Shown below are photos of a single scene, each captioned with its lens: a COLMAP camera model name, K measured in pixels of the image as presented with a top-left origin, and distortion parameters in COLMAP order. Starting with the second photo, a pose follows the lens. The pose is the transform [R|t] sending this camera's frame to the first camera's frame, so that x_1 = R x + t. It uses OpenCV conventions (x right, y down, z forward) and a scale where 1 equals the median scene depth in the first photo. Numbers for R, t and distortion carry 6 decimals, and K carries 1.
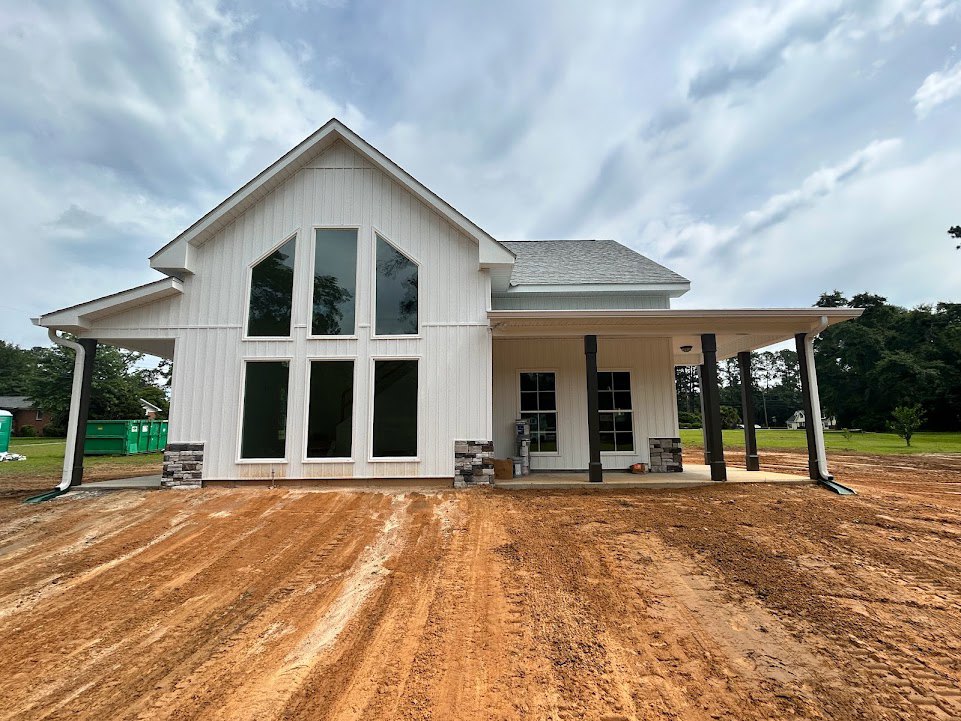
lens RADIAL K [[480.8, 0, 480.5], [0, 480.8, 360.5], [0, 0, 1]] dist [0.000615, 0.000784]
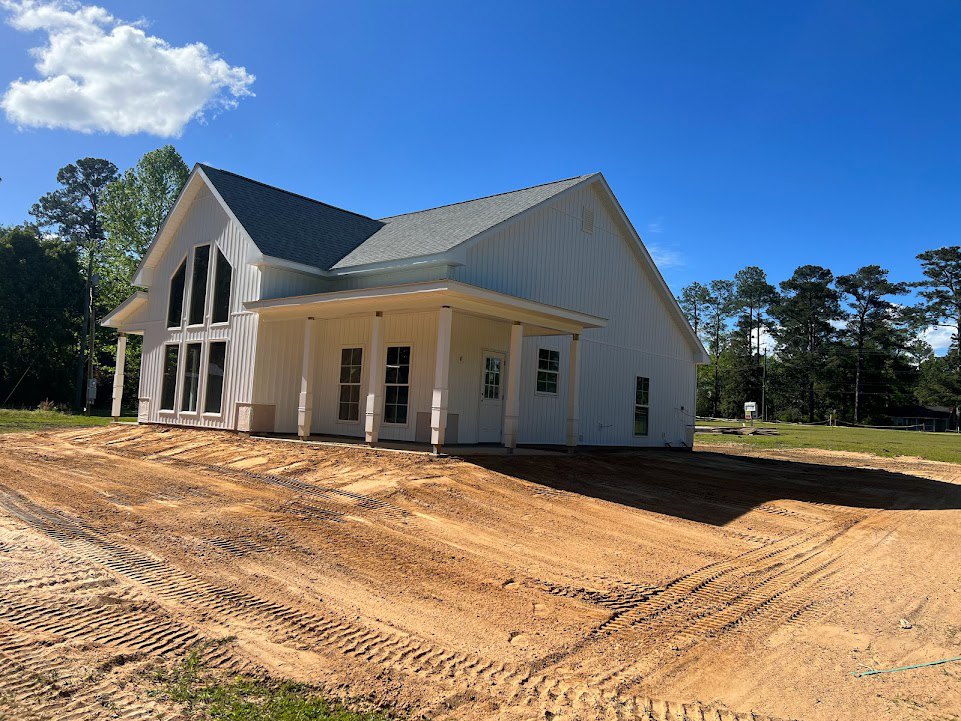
lens RADIAL K [[623.2, 0, 480.5], [0, 623.2, 360.5], [0, 0, 1]] dist [0.001834, 0.000574]
pose [[0.783853, 0.000257, -0.620947, 1.486209], [0.034059, 0.998477, 0.043407, -0.000597], [0.620012, -0.055174, 0.782650, 0.080972]]
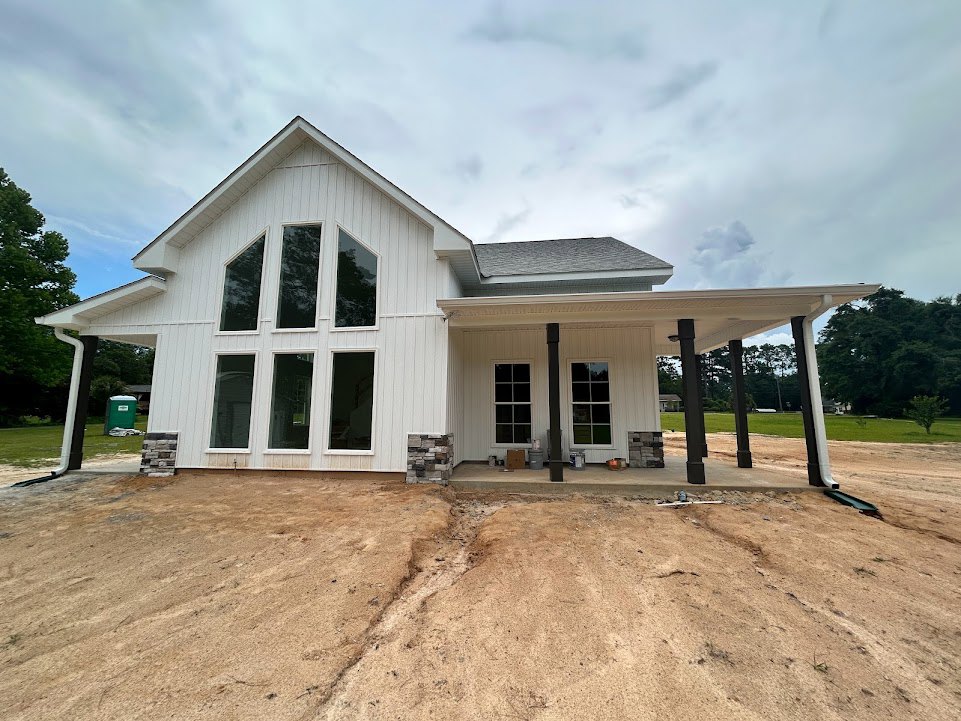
lens RADIAL K [[387.6, 0, 480.5], [0, 387.6, 360.5], [0, 0, 1]] dist [0.000459, 0.000305]
pose [[0.991954, -0.007788, -0.126361, 0.185755], [0.009638, 0.999855, 0.014037, 0.007736], [0.126234, -0.015142, 0.991885, 0.234816]]
